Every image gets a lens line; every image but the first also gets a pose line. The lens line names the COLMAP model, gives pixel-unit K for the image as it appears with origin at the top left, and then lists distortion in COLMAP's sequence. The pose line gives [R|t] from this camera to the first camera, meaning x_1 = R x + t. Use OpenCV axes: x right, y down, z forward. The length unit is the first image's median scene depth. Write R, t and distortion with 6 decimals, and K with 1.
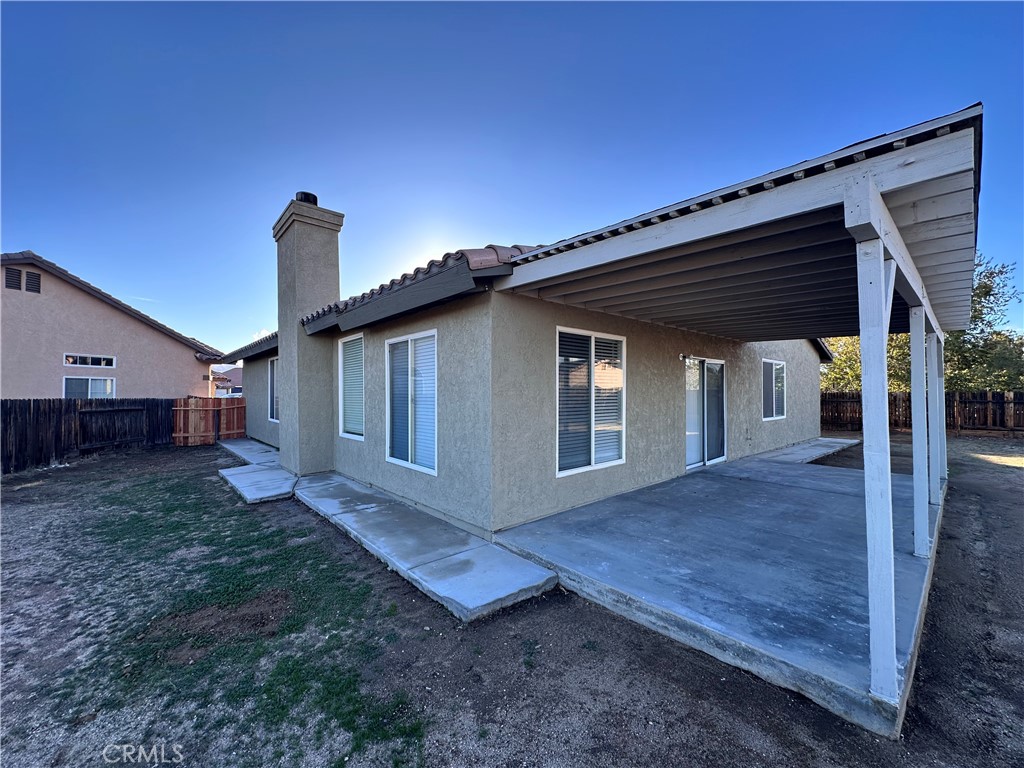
lens RADIAL K [[408.8, 0, 511.2], [0, 408.8, 385.7], [0, 0, 1]] dist [-0.002438, 0.000358]
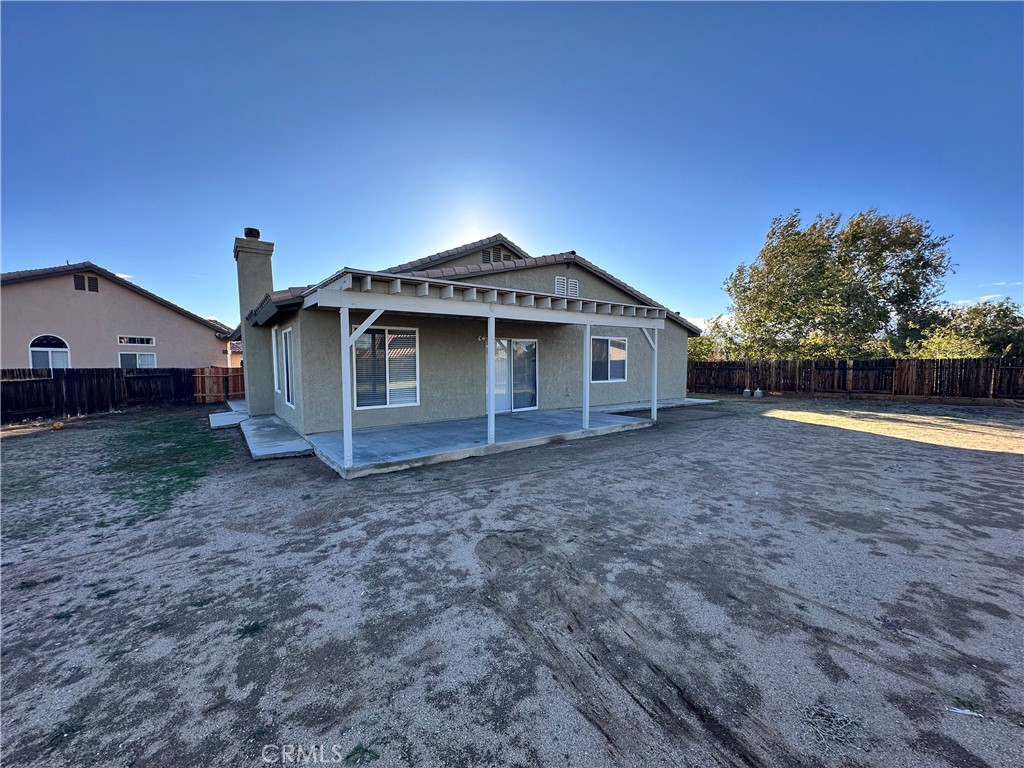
lens RADIAL K [[408.8, 0, 513.2], [0, 408.8, 385.4], [0, 0, 1]] dist [-0.002438, 0.000358]
pose [[0.996194, 0.000207, -0.087166, 0.372119], [0.006099, 0.997381, 0.072065, -0.003014], [0.086952, -0.072322, 0.993584, -0.277941]]
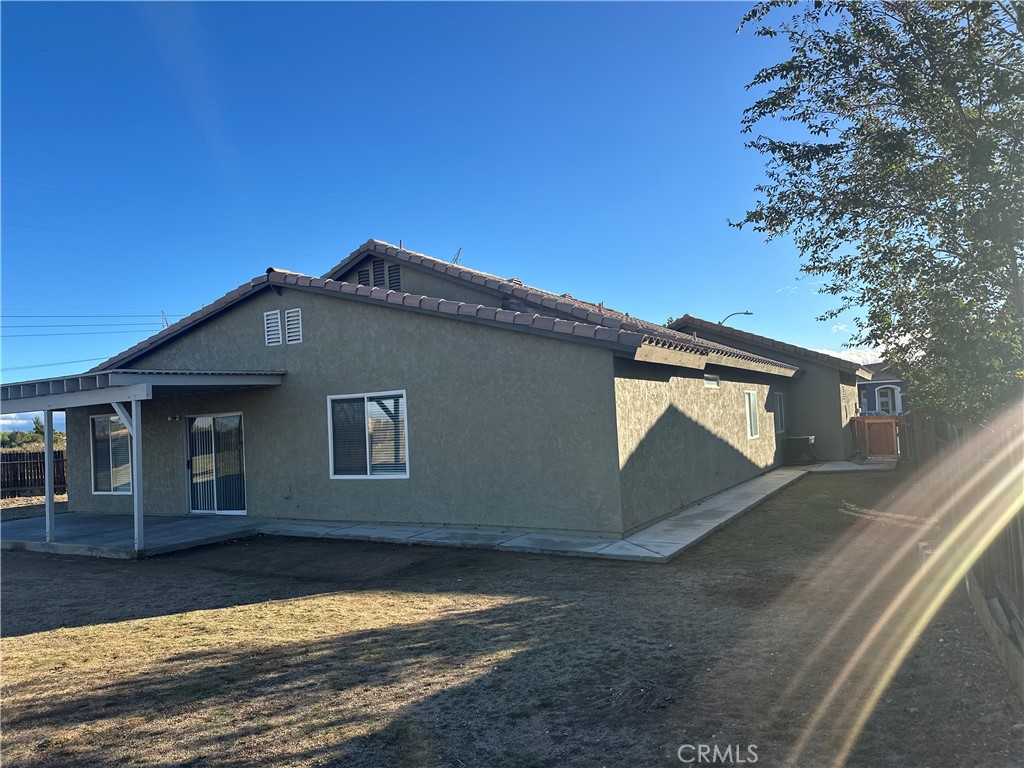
lens RADIAL K [[711.9, 0, 512.1], [0, 711.9, 385.2], [0, 0, 1]] dist [-0.007622, -0.002798]
pose [[0.334568, -0.062756, -0.940280, 1.553119], [0.064658, 0.996958, -0.043533, -0.005957], [0.940151, -0.046232, 0.337608, 0.695558]]
